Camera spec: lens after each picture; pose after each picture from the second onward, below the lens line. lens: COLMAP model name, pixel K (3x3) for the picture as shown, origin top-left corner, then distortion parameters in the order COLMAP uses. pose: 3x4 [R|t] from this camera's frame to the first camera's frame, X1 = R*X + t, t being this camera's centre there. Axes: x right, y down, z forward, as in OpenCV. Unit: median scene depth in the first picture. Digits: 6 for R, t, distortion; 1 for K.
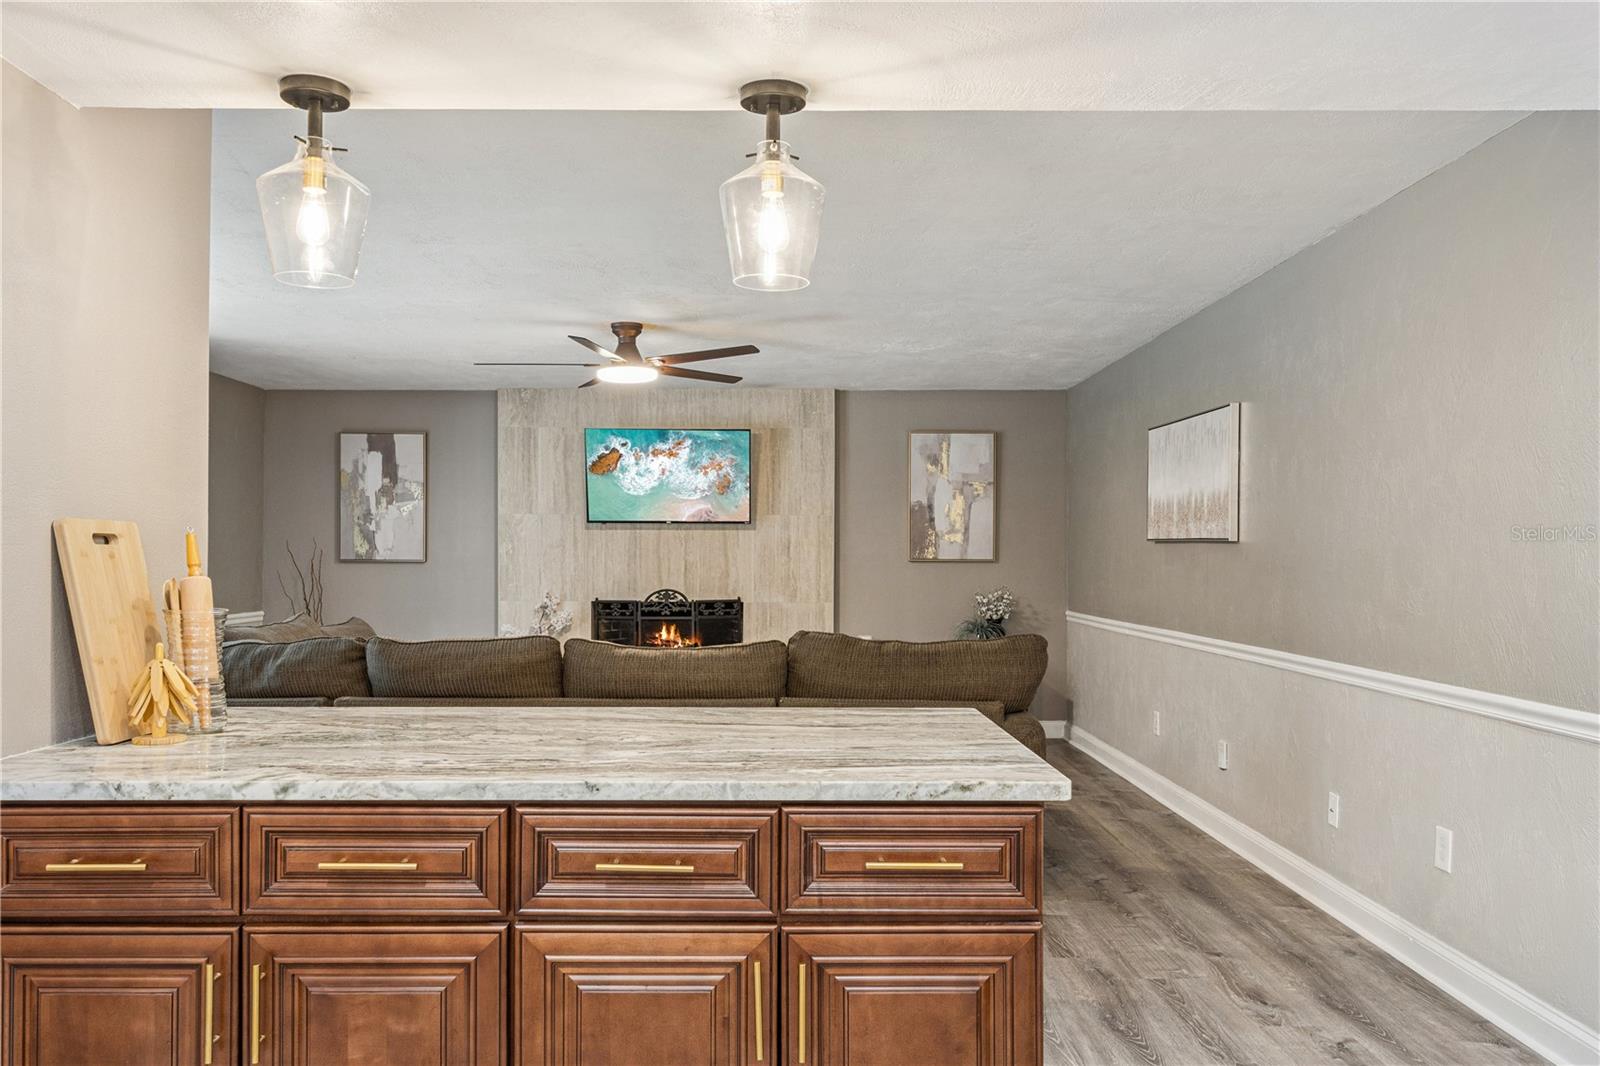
lens RADIAL K [[1208.6, 0, 790.8], [0, 1208.6, 550.1], [0, 0, 1]] dist [-0.001242, 0.004287]
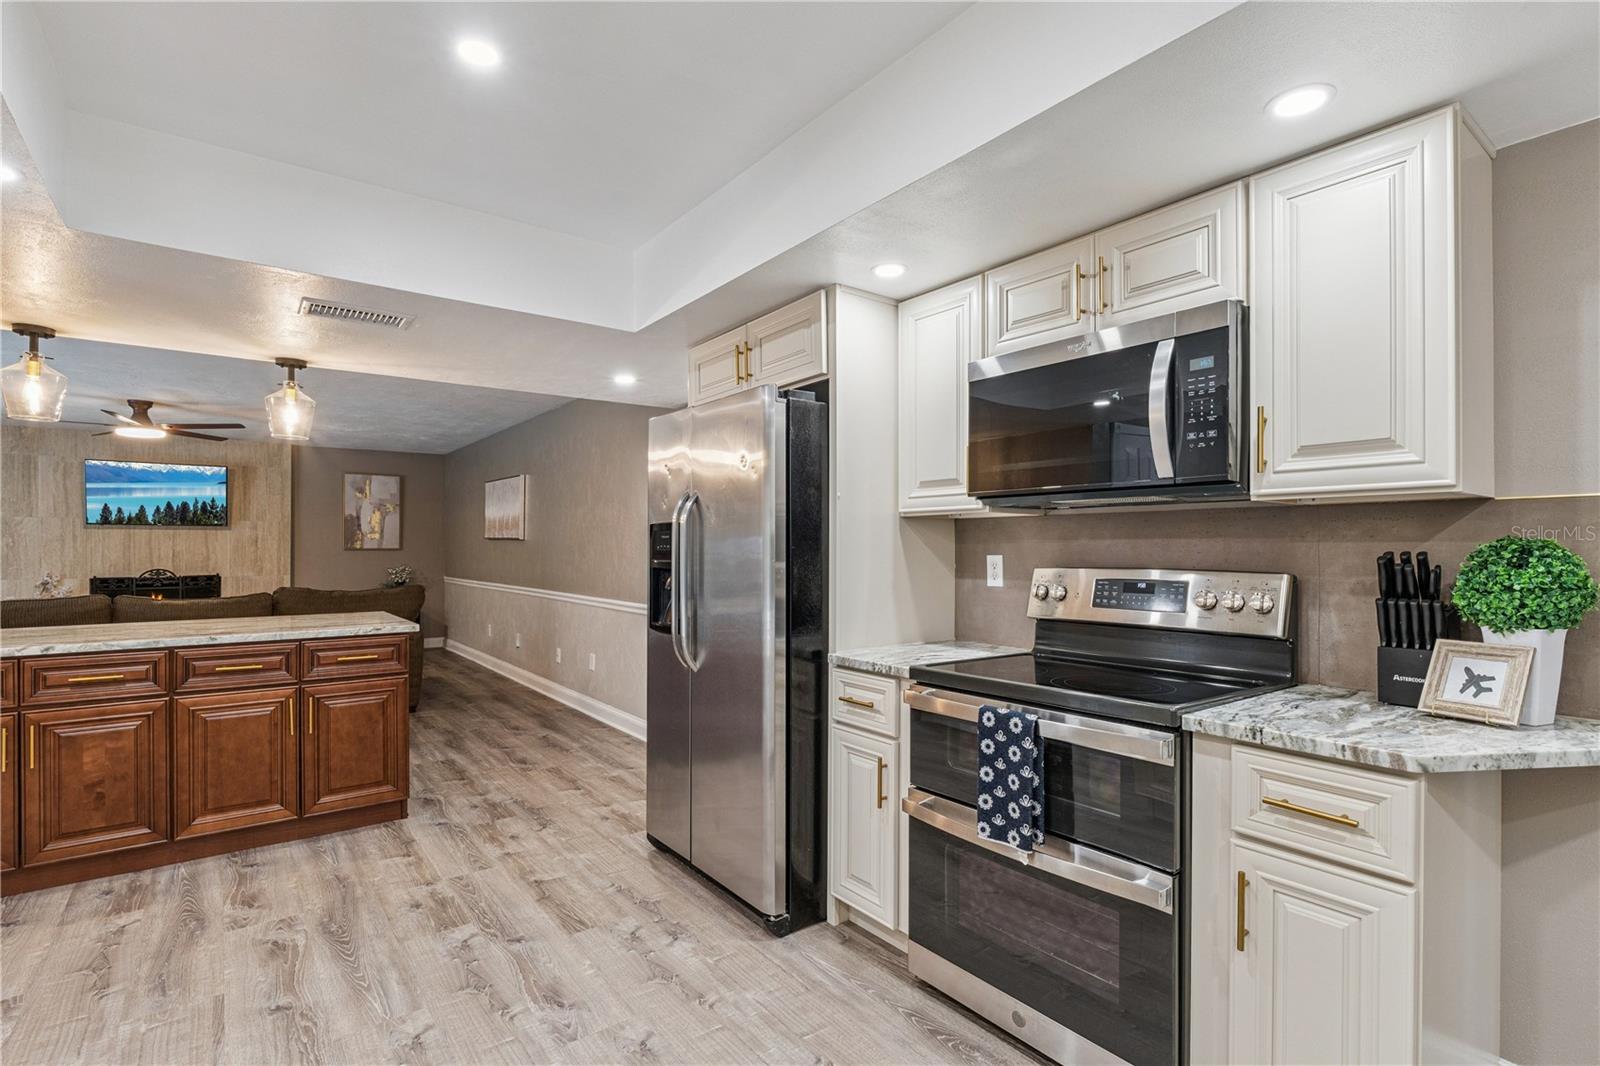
lens RADIAL K [[756.3, 0, 797.3], [0, 756.3, 544.5], [0, 0, 1]] dist [-0.003870, -0.001108]
pose [[0.799078, -0.001054, 0.601226, -0.059432], [-0.001253, 0.999993, 0.003418, -0.004401], [-0.601226, -0.003484, 0.799072, -0.444054]]
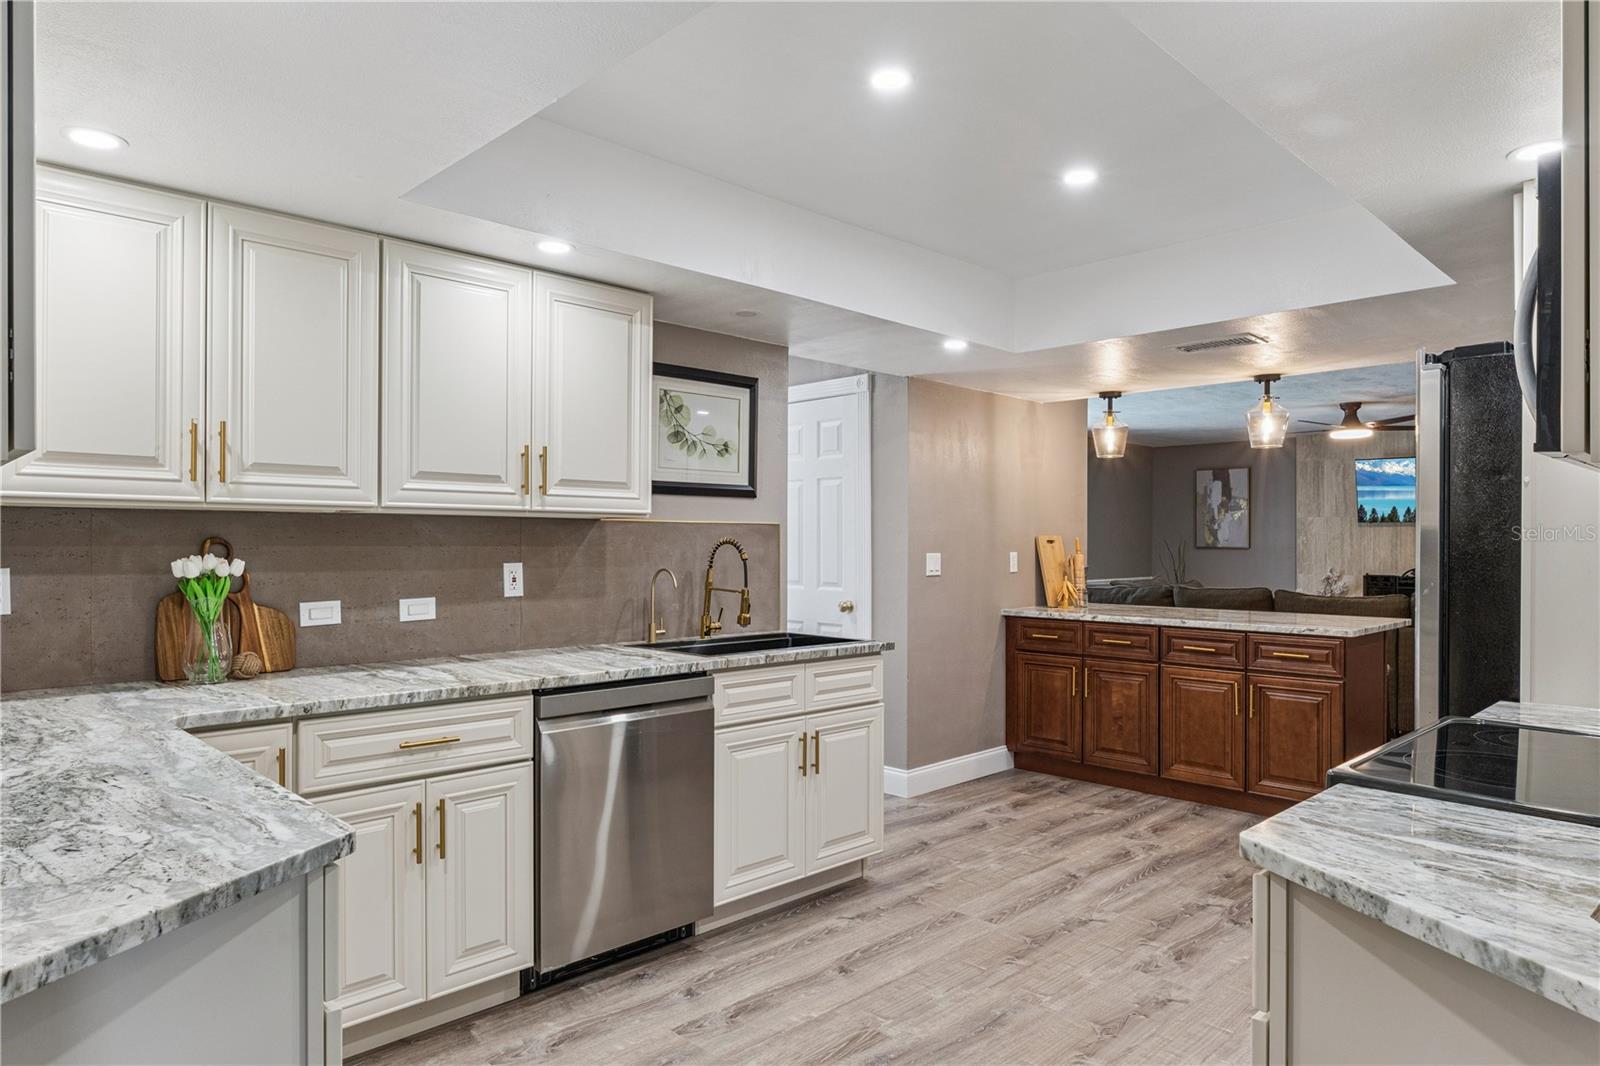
lens RADIAL K [[984.9, 0, 802.3], [0, 984.9, 544.4], [0, 0, 1]] dist [-0.000489, -0.000460]
pose [[0.699291, 0.001456, -0.714835, 0.424665], [0.003916, 0.999975, 0.005868, -0.010801], [0.714826, -0.006902, 0.699268, -0.653420]]
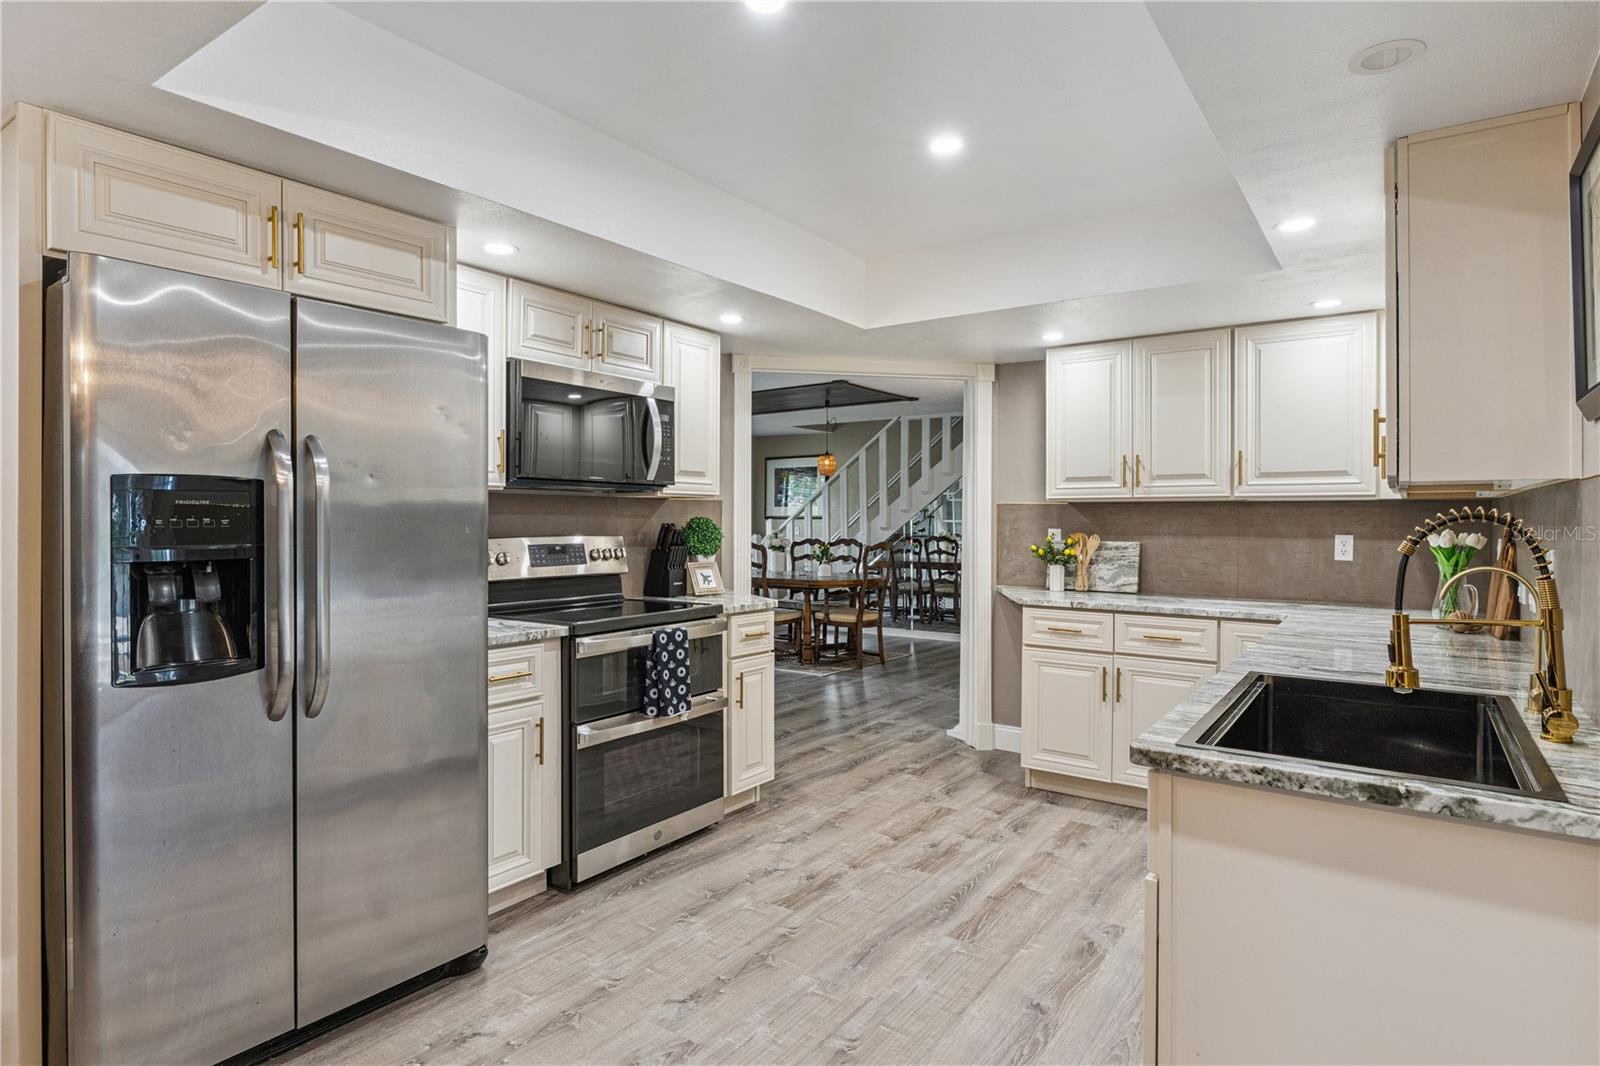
lens RADIAL K [[861.6, 0, 802.3], [0, 861.6, 520.2], [0, 0, 1]] dist [-0.002461, -0.000108]
pose [[-0.813867, -0.009221, 0.580978, -0.227788], [-0.012472, 0.999921, -0.001602, -0.003345], [-0.580917, -0.008550, -0.813918, 0.352238]]
